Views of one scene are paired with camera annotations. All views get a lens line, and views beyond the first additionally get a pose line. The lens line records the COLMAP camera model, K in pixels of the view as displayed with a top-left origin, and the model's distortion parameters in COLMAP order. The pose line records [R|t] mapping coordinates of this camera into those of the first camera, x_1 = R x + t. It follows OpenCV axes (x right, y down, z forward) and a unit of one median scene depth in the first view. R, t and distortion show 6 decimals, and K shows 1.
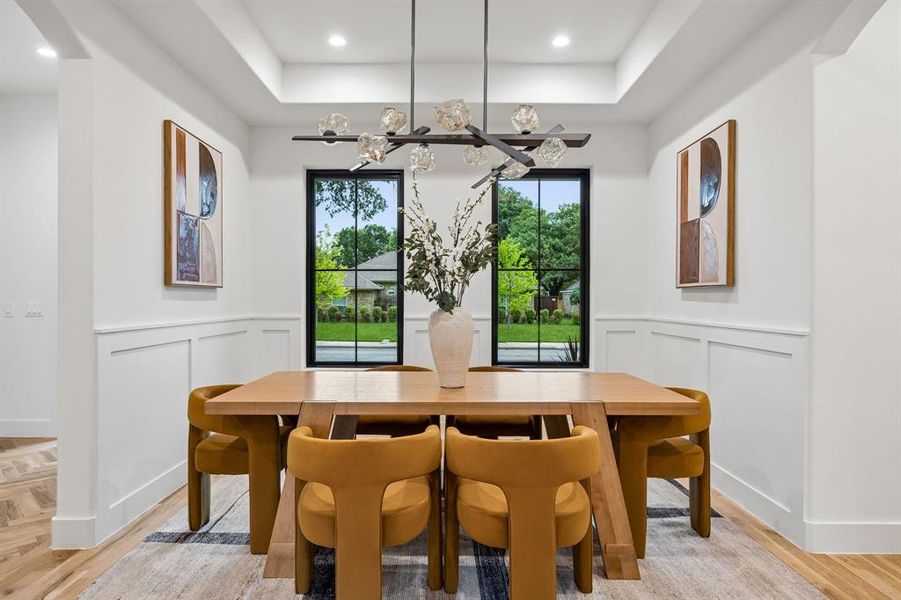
lens RADIAL K [[517.9, 0, 444.2], [0, 517.9, 303.1], [0, 0, 1]] dist [0.007200, 0.003587]
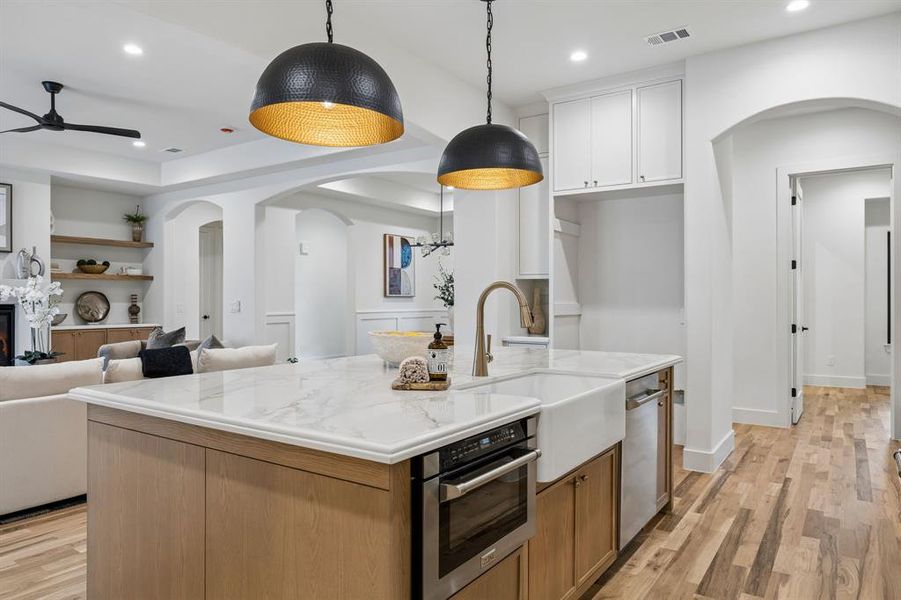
lens RADIAL K [[604.6, 0, 449.9], [0, 604.6, 298.8], [0, 0, 1]] dist [0.000004, -0.000197]
pose [[0.822923, -0.003461, -0.568142, 1.457059], [-0.001956, 0.999958, -0.008926, 0.003084], [0.568149, 0.008457, 0.822882, -1.309415]]
